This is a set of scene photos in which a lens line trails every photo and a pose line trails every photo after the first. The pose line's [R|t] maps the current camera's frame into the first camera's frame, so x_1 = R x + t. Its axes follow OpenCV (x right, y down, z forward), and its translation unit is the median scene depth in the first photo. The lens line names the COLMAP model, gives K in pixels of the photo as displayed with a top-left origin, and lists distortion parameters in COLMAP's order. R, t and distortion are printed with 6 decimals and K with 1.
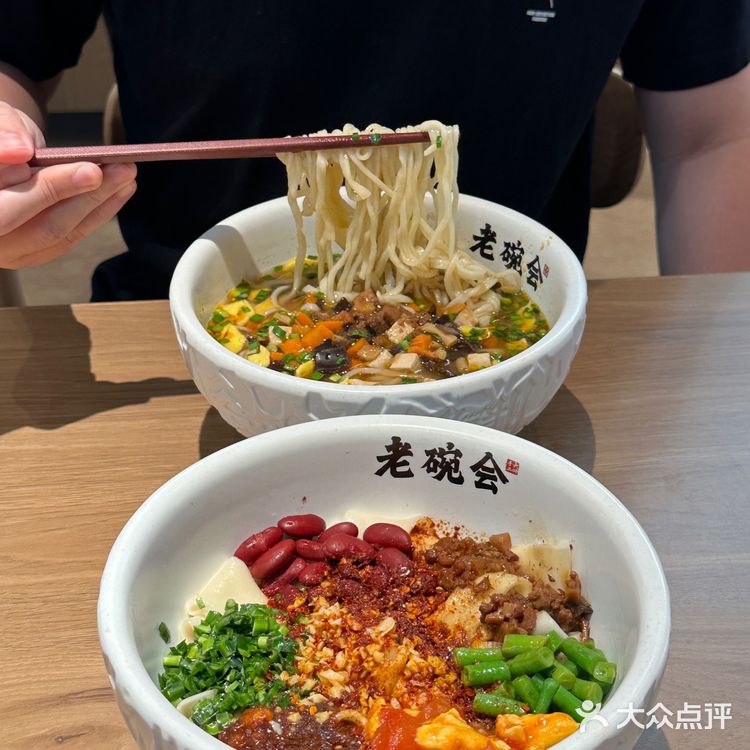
lens RADIAL K [[1323.6, 0, 371.9], [0, 1323.6, 371.6], [0, 0, 1]] dist [-0.012425, 0.000000]
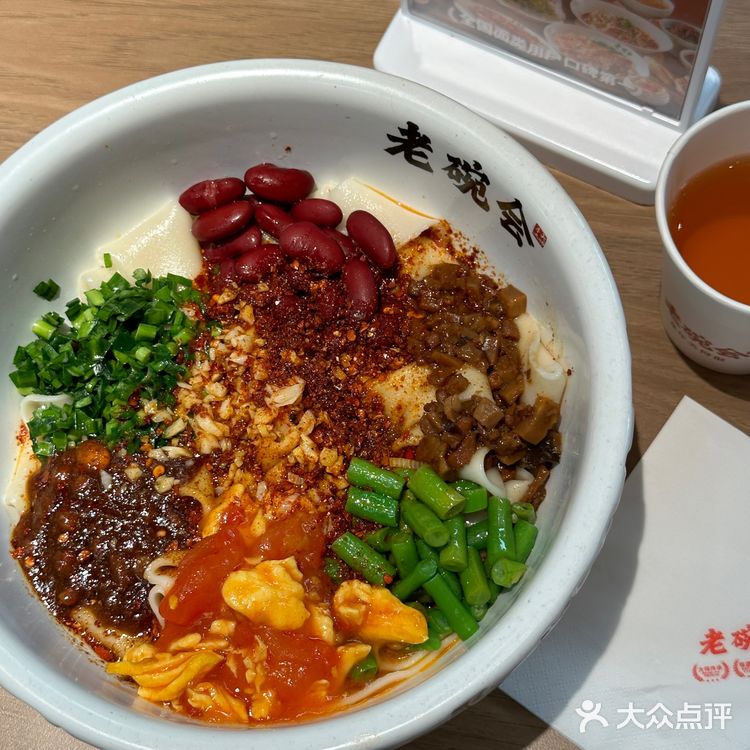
lens RADIAL K [[1396.9, 0, 375.1], [0, 1396.9, 372.2], [0, 0, 1]] dist [0.158634, 0.000000]
pose [[0.906111, 0.374711, -0.196352, 0.210500], [-0.177004, 0.757377, 0.628530, -0.338211], [0.384229, -0.534763, 0.752593, 0.398304]]
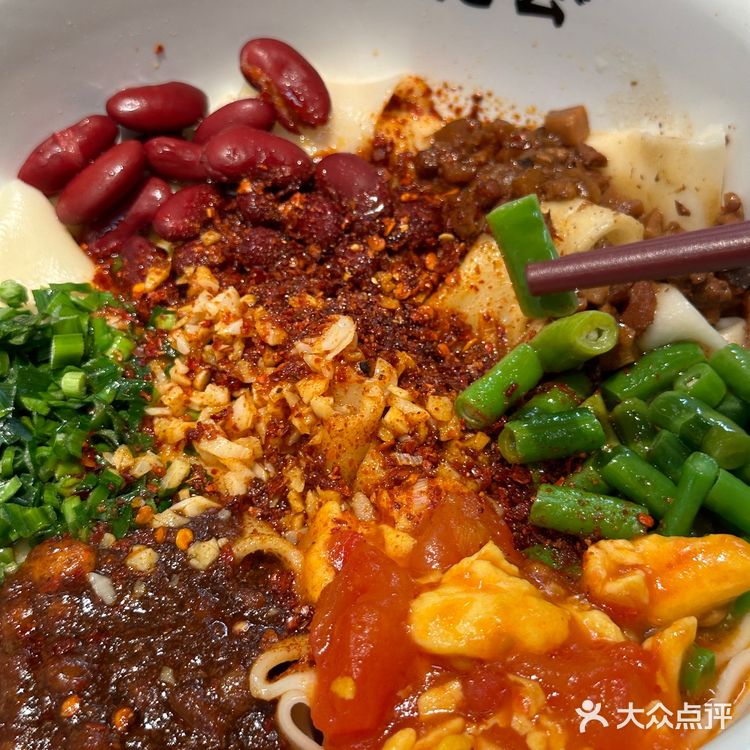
lens RADIAL K [[1440.8, 0, 387.5], [0, 1440.8, 376.0], [0, 0, 1]] dist [0.077728, 0.000000]
pose [[0.998917, -0.042747, 0.018351, 0.018362], [0.033289, 0.932397, 0.359898, 0.022263], [-0.032495, -0.358898, 0.932811, 0.510213]]
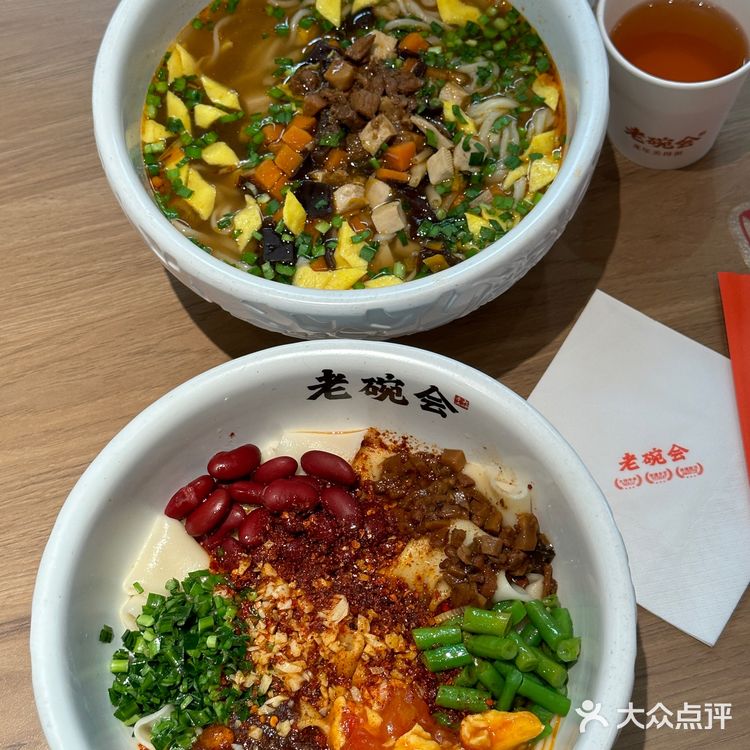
lens RADIAL K [[1484.8, 0, 374.1], [0, 1484.8, 380.9], [0, 0, 1]] dist [0.095980, 0.000000]
pose [[0.994369, -0.105960, 0.001562, 0.050721], [0.090126, 0.853349, 0.513490, -0.483561], [-0.055742, -0.510458, 0.858094, 0.164705]]
